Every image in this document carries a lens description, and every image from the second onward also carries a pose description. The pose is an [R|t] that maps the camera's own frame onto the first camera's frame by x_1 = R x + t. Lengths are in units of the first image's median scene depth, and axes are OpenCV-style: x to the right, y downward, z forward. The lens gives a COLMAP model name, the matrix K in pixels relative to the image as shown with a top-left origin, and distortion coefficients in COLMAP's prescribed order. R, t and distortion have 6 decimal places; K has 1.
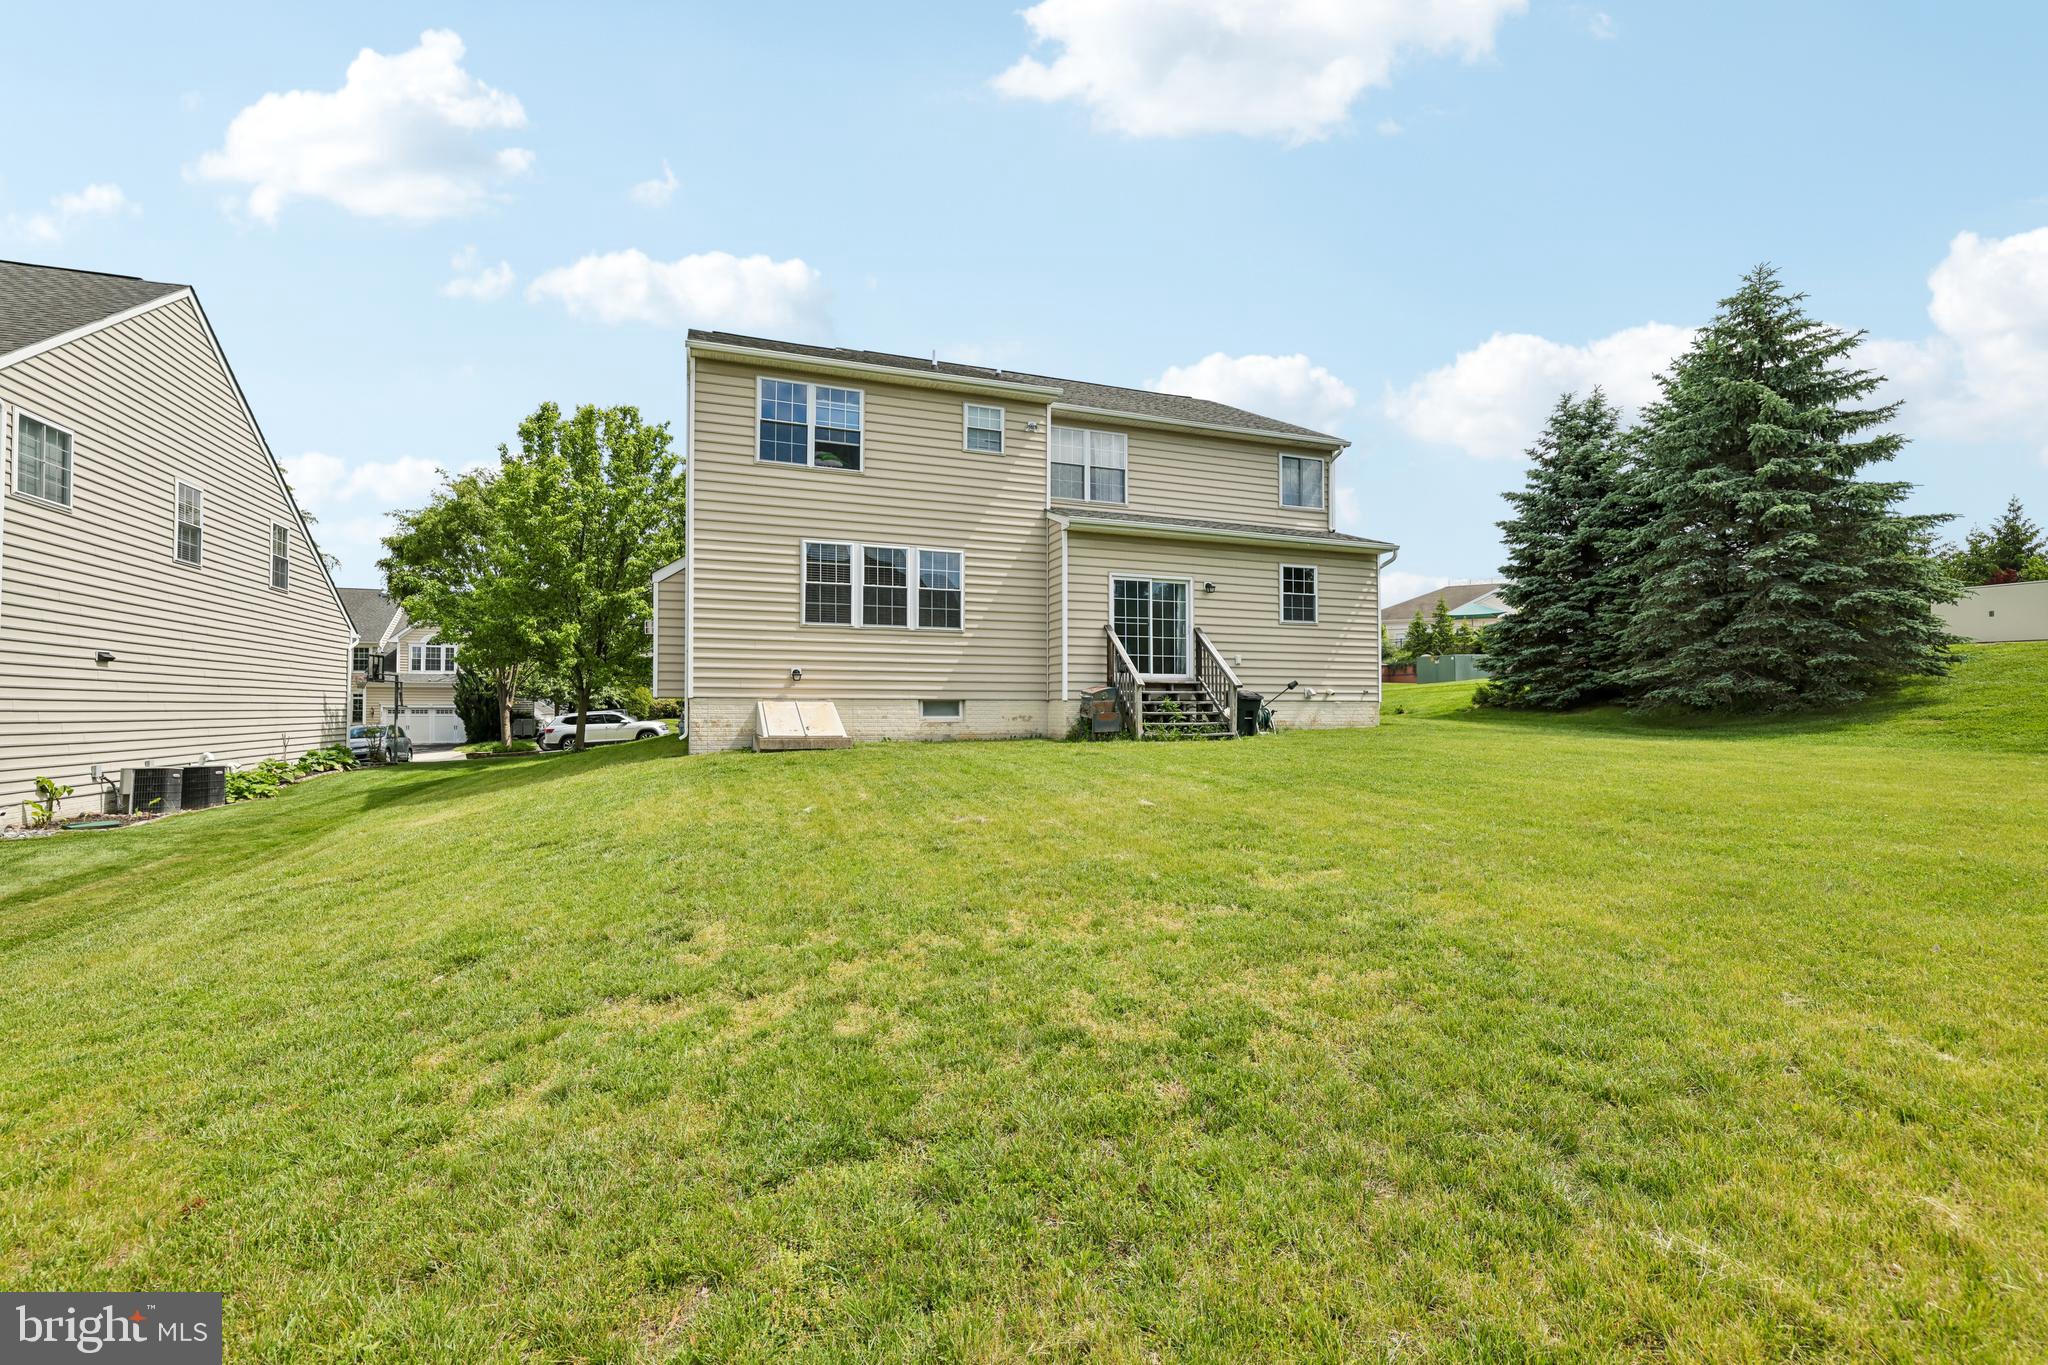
lens RADIAL K [[851.2, 0, 1024.0], [0, 851.2, 682.5], [0, 0, 1]] dist [-0.000416, 0.000017]
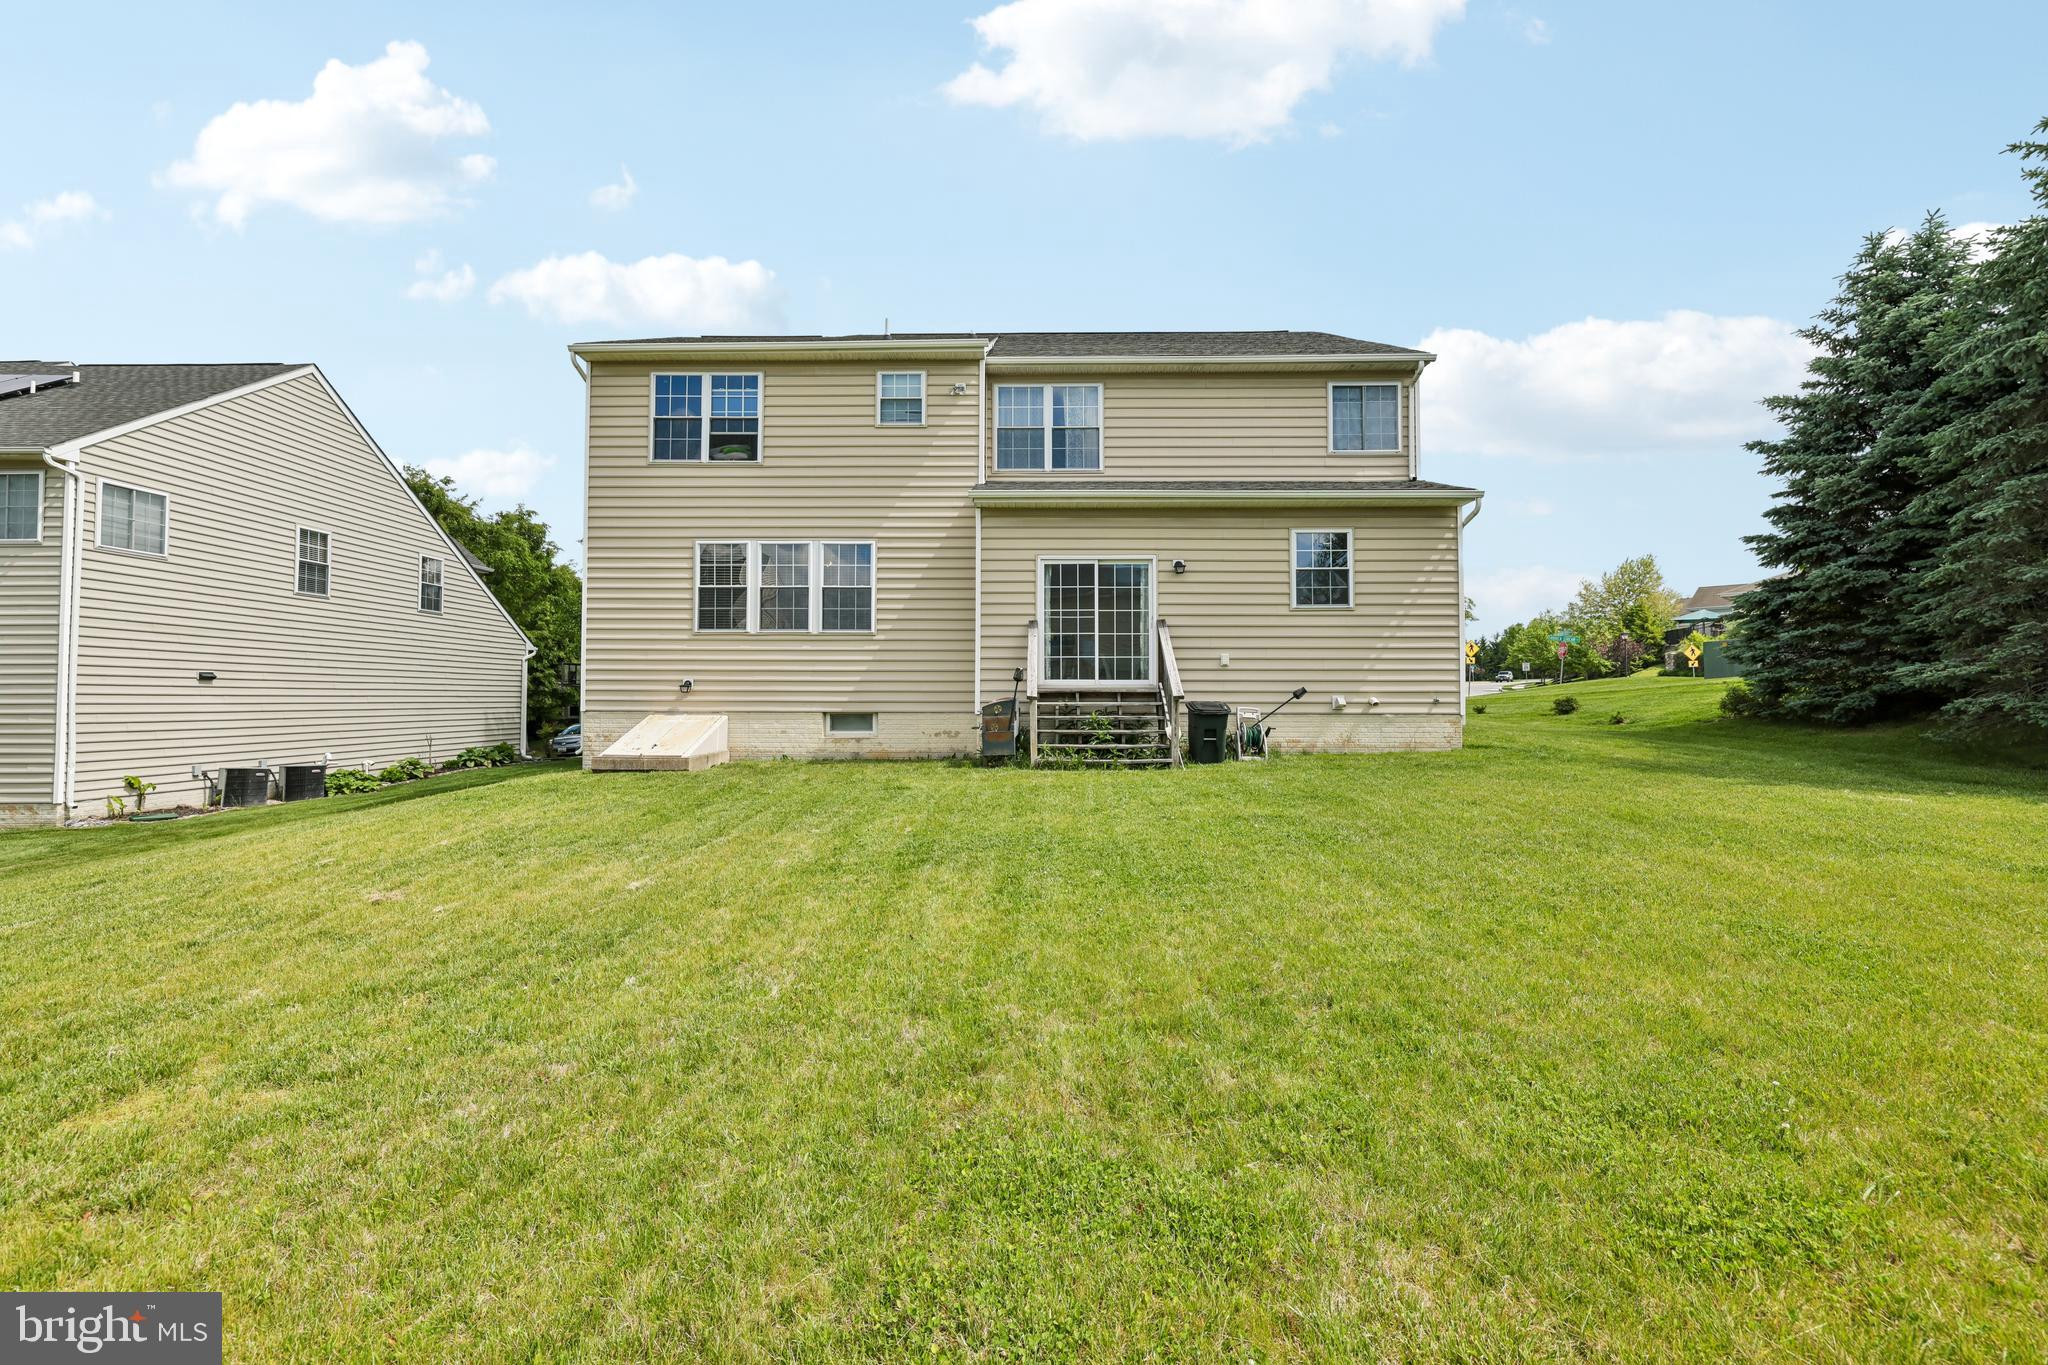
lens RADIAL K [[859.7, 0, 1012.5], [0, 859.7, 673.3], [0, 0, 1]] dist [-0.001273, 0.000127]
pose [[0.933643, -0.011566, -0.358017, 0.364622], [0.010576, 0.999933, -0.004723, -0.013527], [0.358048, 0.000623, 0.933703, 0.224072]]
